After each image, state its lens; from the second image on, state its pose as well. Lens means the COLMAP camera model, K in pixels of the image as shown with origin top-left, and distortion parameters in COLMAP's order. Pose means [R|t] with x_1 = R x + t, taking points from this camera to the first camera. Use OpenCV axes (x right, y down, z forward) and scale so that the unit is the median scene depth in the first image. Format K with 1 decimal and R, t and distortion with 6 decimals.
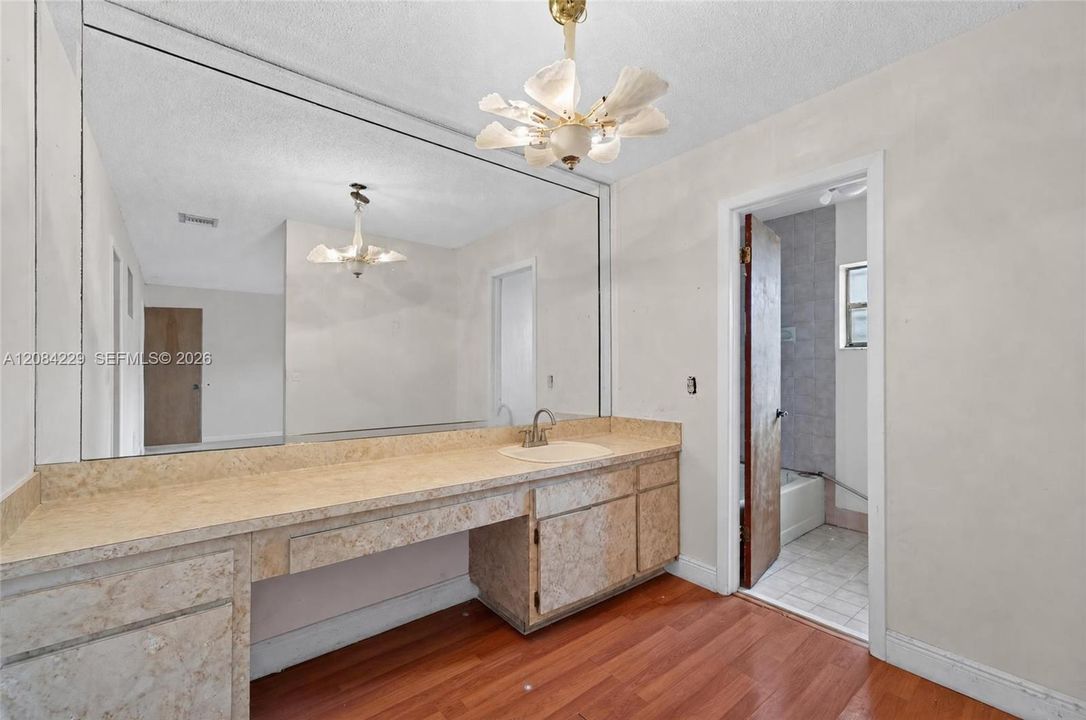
lens RADIAL K [[438.8, 0, 543.0], [0, 438.8, 360.0], [0, 0, 1]] dist [-0.061258, 0.045451]
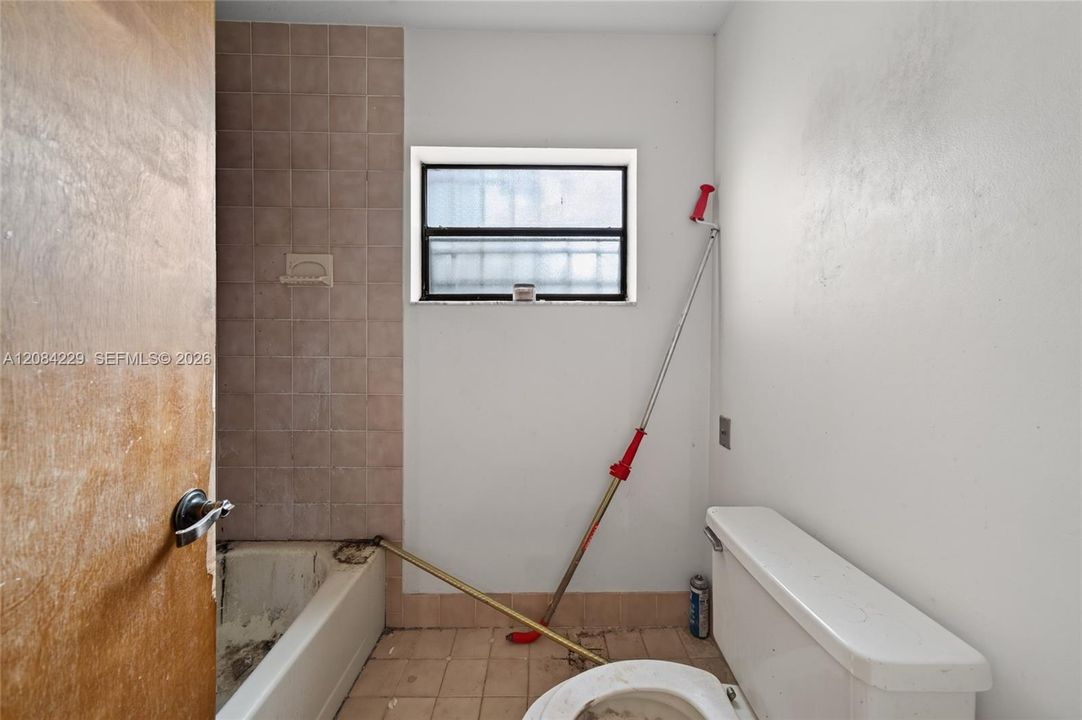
lens RADIAL K [[437.1, 0, 541.0], [0, 437.1, 360.0], [0, 0, 1]] dist [-0.061258, 0.045451]
pose [[0.615508, 0.002727, 0.788126, 0.357101], [-0.011125, 0.999924, 0.005229, 0.038406], [-0.788052, -0.011987, 0.615492, 0.529203]]
